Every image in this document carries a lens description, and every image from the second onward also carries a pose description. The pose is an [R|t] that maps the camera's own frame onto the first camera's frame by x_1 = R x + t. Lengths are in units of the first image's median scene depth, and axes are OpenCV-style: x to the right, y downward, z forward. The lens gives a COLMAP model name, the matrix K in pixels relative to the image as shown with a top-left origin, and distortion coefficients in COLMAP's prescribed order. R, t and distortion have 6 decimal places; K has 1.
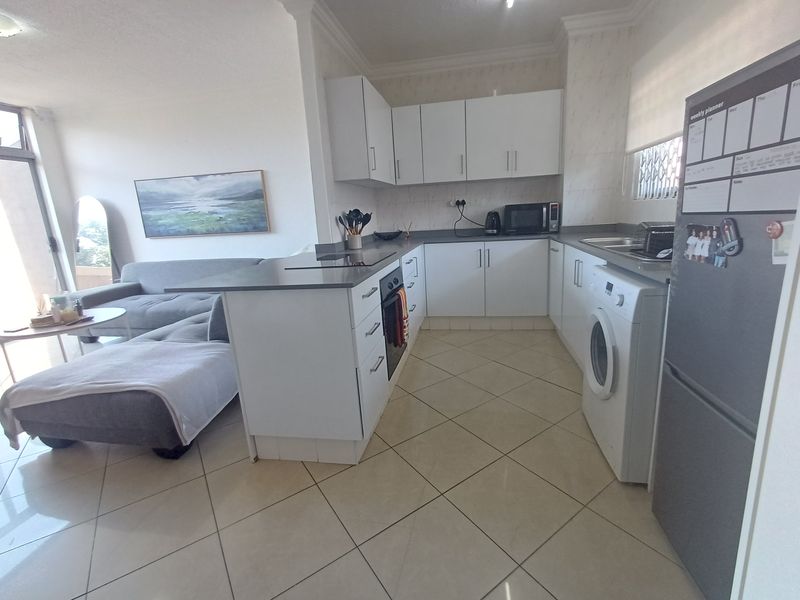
lens RADIAL K [[364.2, 0, 410.1], [0, 364.2, 294.0], [0, 0, 1]] dist [0.014798, -0.008661]
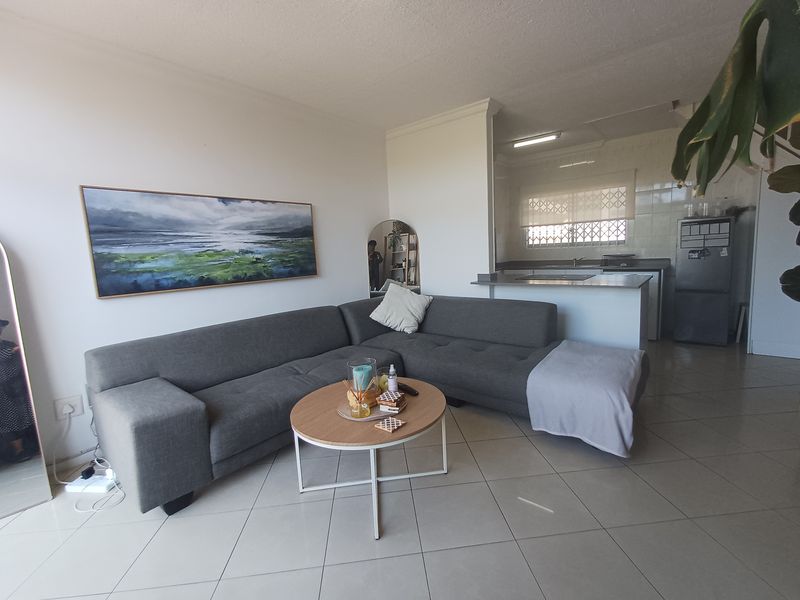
lens RADIAL K [[364.2, 0, 410.1], [0, 364.2, 294.0], [0, 0, 1]] dist [0.014798, -0.008661]
pose [[0.484655, -0.074489, 0.871528, -1.217764], [0.208778, 0.977421, -0.032562, -0.065711], [-0.849424, 0.197737, 0.489264, 0.489703]]
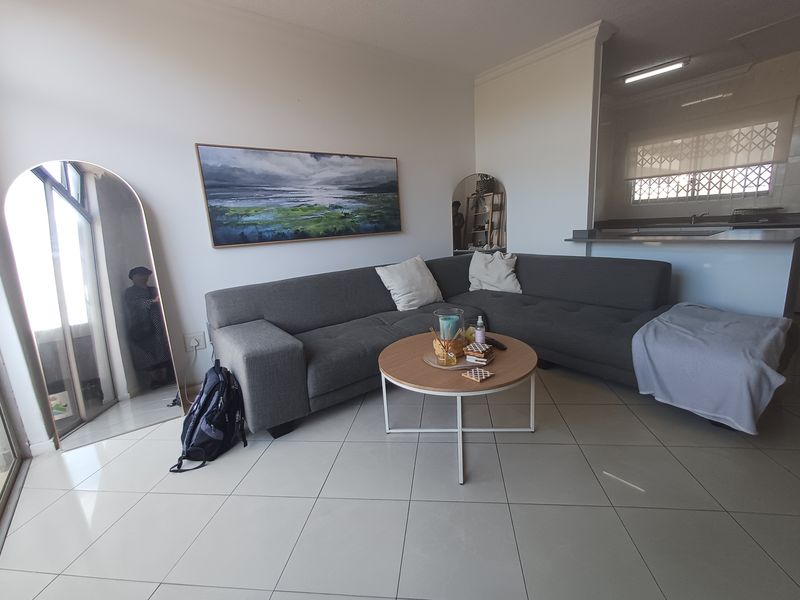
lens RADIAL K [[364.2, 0, 410.1], [0, 364.2, 294.0], [0, 0, 1]] dist [0.014798, -0.008661]
pose [[0.659571, -0.133214, 0.739743, -1.212561], [0.182130, 0.983165, 0.014659, -0.043350], [-0.729243, 0.125061, 0.672729, 0.517070]]
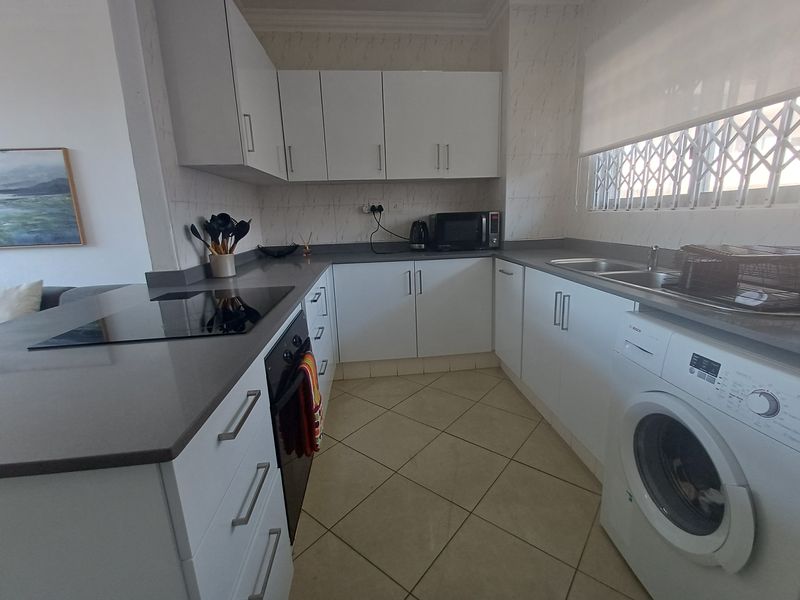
lens RADIAL K [[364.2, 0, 410.1], [0, 364.2, 294.0], [0, 0, 1]] dist [0.014798, -0.008661]
pose [[0.959624, -0.035979, 0.278977, -0.016578], [0.040755, 0.999105, -0.011338, -0.061510], [-0.278319, 0.022250, 0.960231, 0.257804]]
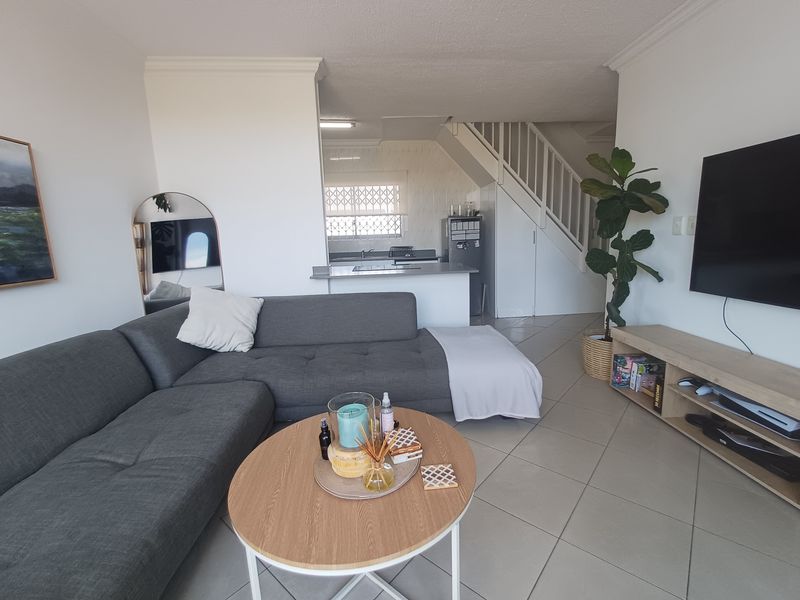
lens RADIAL K [[364.2, 0, 410.1], [0, 364.2, 294.0], [0, 0, 1]] dist [0.014798, -0.008661]
pose [[-0.254764, -0.093760, 0.962447, -1.125442], [0.252391, 0.954342, 0.159780, -0.135063], [-0.933485, 0.283619, -0.219468, 0.821312]]
